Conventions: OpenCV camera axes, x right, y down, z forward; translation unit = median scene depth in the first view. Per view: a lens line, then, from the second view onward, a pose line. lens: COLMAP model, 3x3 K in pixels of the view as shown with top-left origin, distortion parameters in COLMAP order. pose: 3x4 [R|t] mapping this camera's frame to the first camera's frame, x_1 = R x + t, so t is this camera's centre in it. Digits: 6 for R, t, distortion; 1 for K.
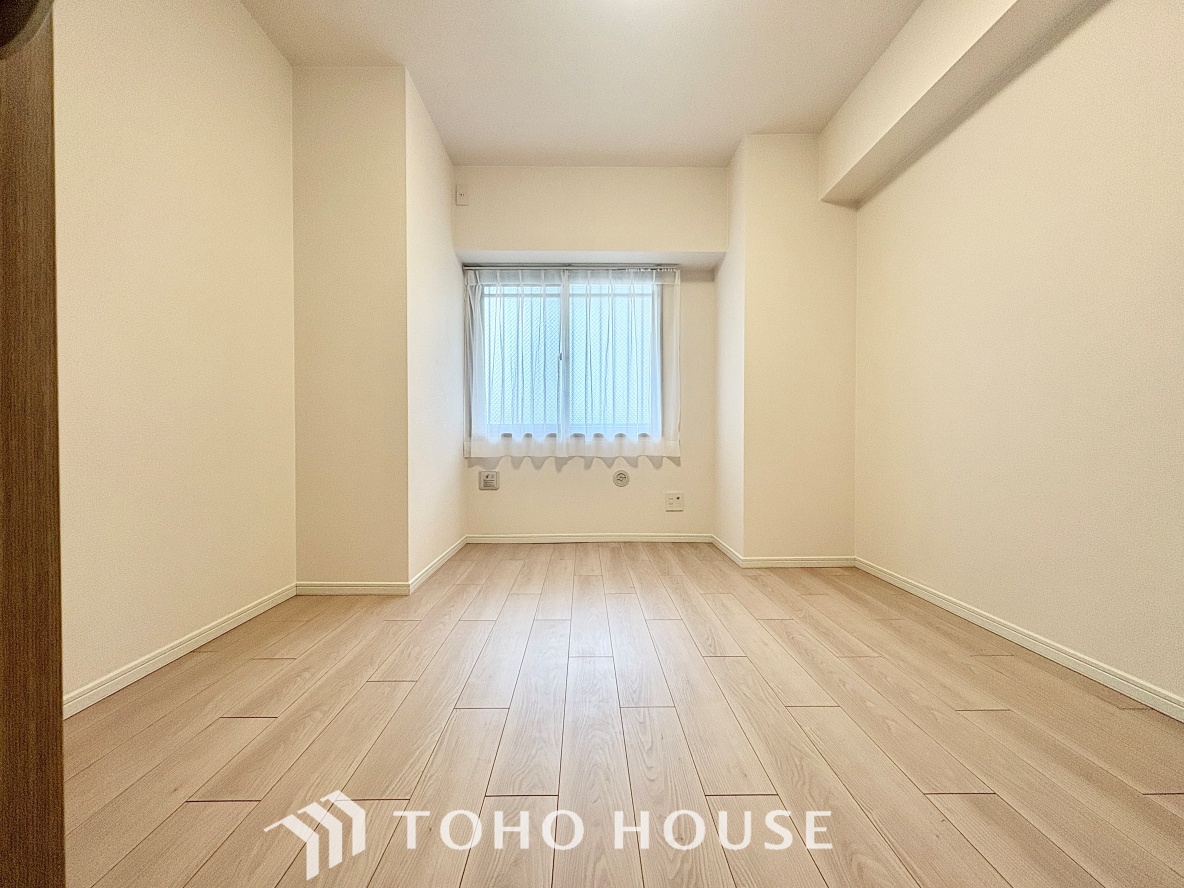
lens RADIAL K [[473.0, 0, 592.5], [0, 473.0, 442.4], [0, 0, 1]] dist [-0.000918, 0.000110]
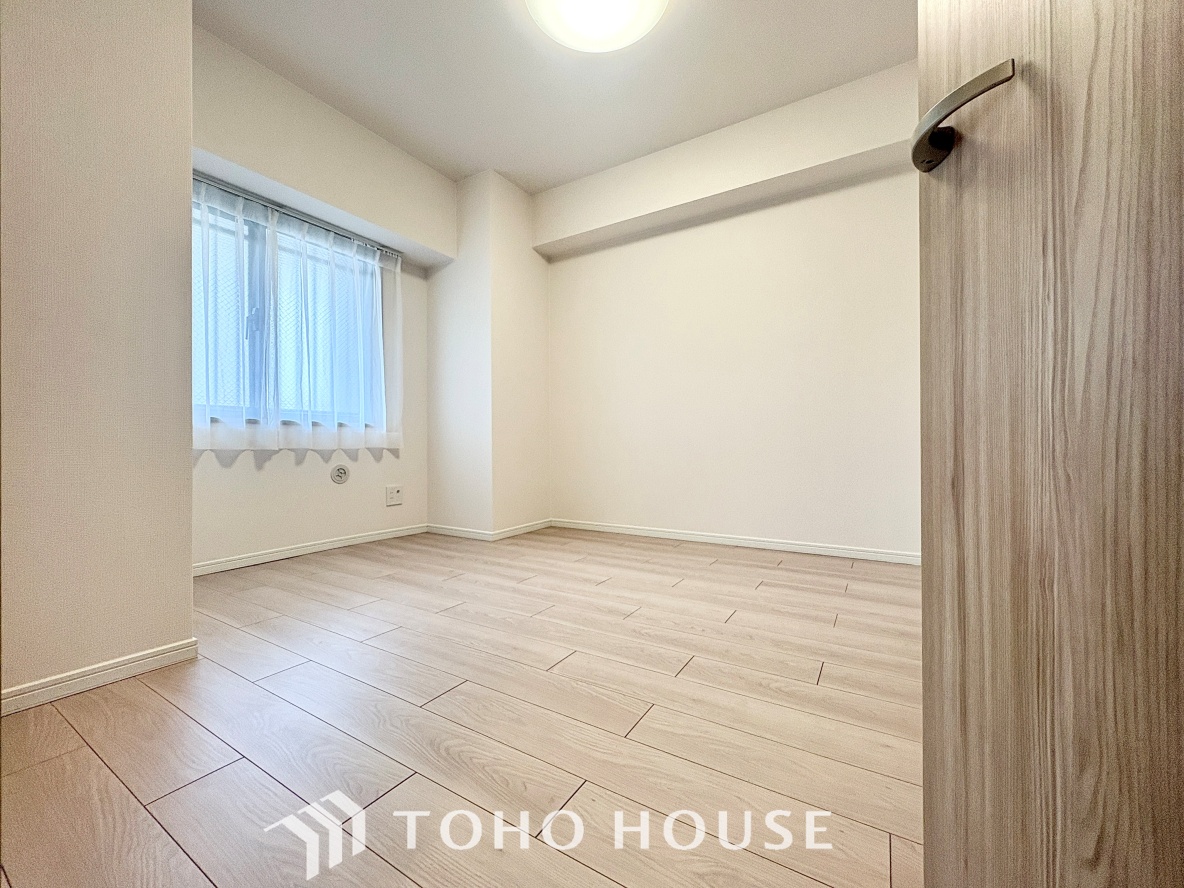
lens RADIAL K [[473.0, 0, 595.8], [0, 473.0, 445.2], [0, 0, 1]] dist [-0.000918, 0.000110]
pose [[0.535457, -0.001484, 0.844561, -0.428579], [0.004884, 0.999987, -0.001339, 0.026743], [-0.844549, 0.004842, 0.535457, 0.133390]]
